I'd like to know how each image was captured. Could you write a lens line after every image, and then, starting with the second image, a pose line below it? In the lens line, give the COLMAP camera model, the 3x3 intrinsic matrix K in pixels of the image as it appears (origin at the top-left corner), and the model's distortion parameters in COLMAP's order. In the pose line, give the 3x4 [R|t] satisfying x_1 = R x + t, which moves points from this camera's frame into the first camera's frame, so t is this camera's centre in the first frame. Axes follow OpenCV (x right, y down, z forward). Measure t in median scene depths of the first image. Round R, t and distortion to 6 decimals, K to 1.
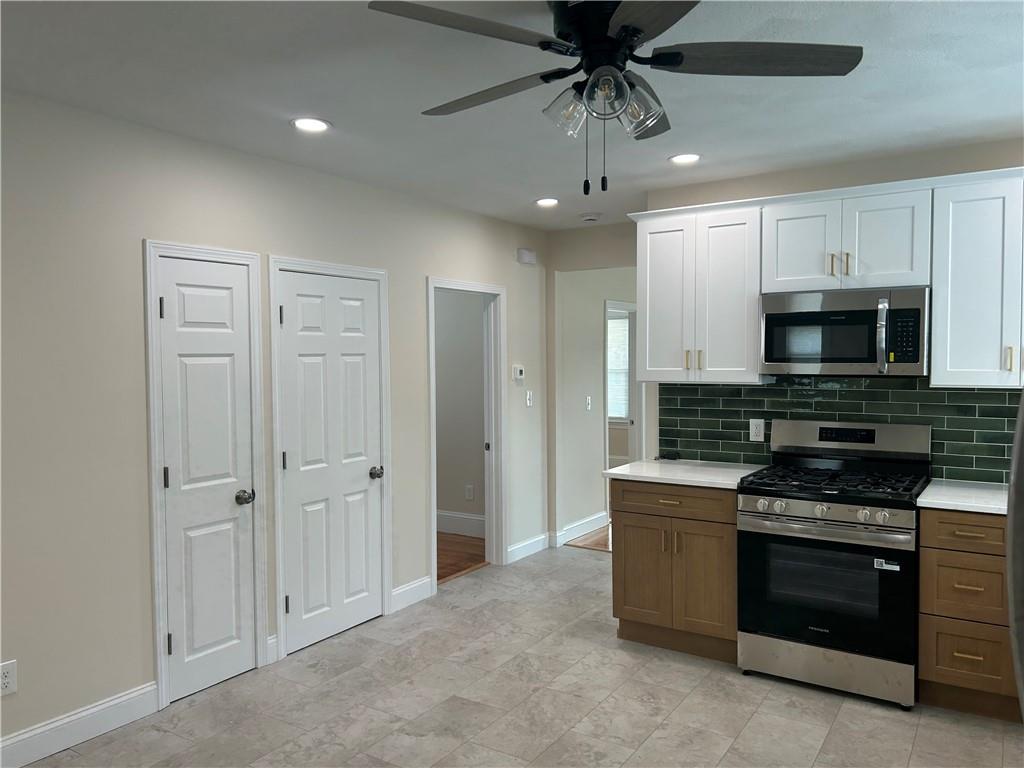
lens RADIAL K [[770.4, 0, 510.4], [0, 770.4, 386.1], [0, 0, 1]] dist [-0.008039, -0.002294]
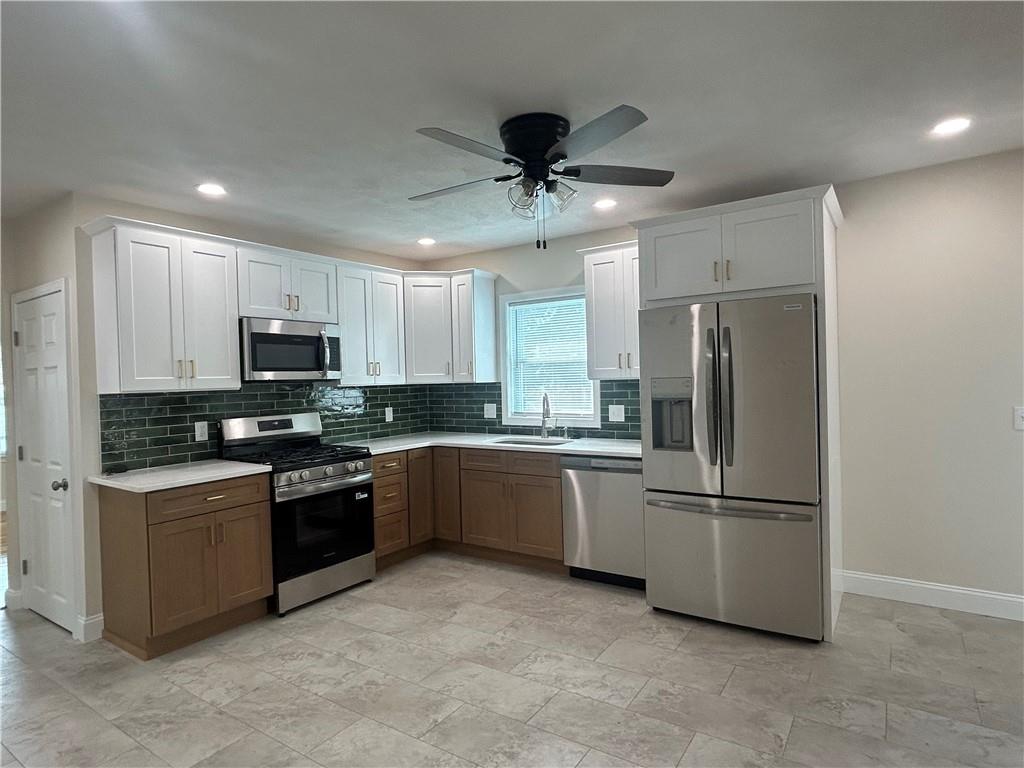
lens RADIAL K [[571.5, 0, 512.0], [0, 571.5, 384.0], [0, 0, 1]] dist [-0.000630, -0.000784]
pose [[0.022646, -0.003864, 0.999736, -0.682709], [0.067918, 0.997688, 0.002318, 0.019573], [-0.997434, 0.067848, 0.022856, 0.634376]]
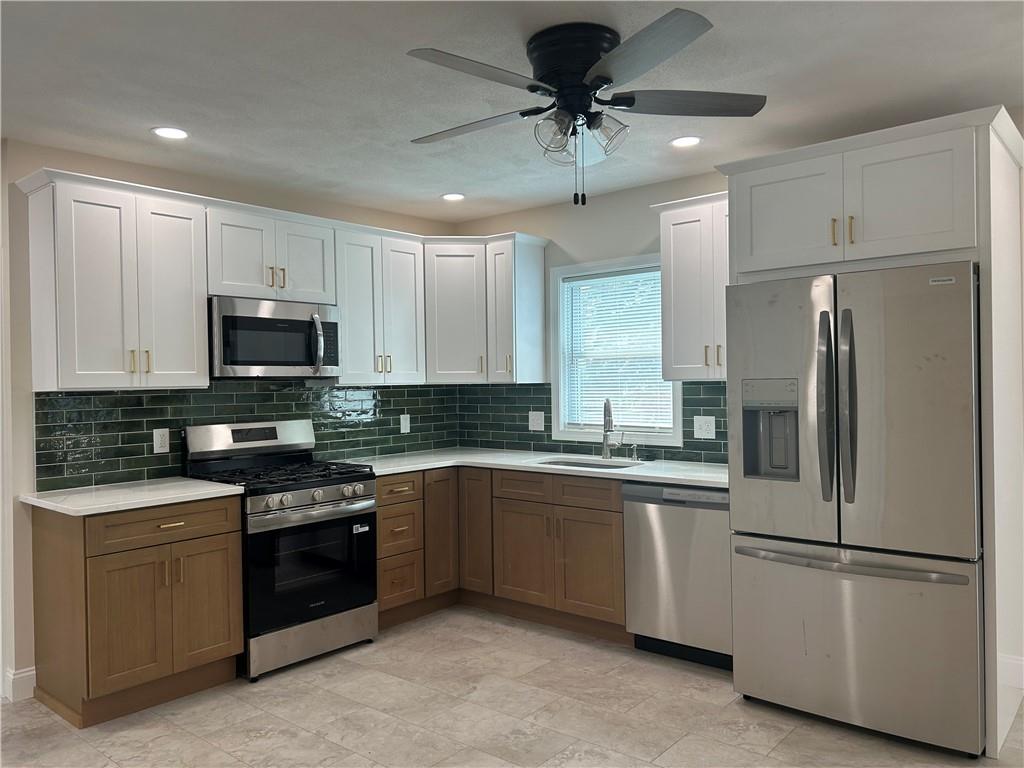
lens RADIAL K [[767.0, 0, 512.0], [0, 767.0, 384.0], [0, 0, 1]] dist [0.060688, -0.064117]
pose [[0.128578, 0.000575, 0.991699, -0.692465], [0.055888, 0.998406, -0.007824, 0.025289], [-0.990123, 0.056430, 0.128341, 0.580189]]
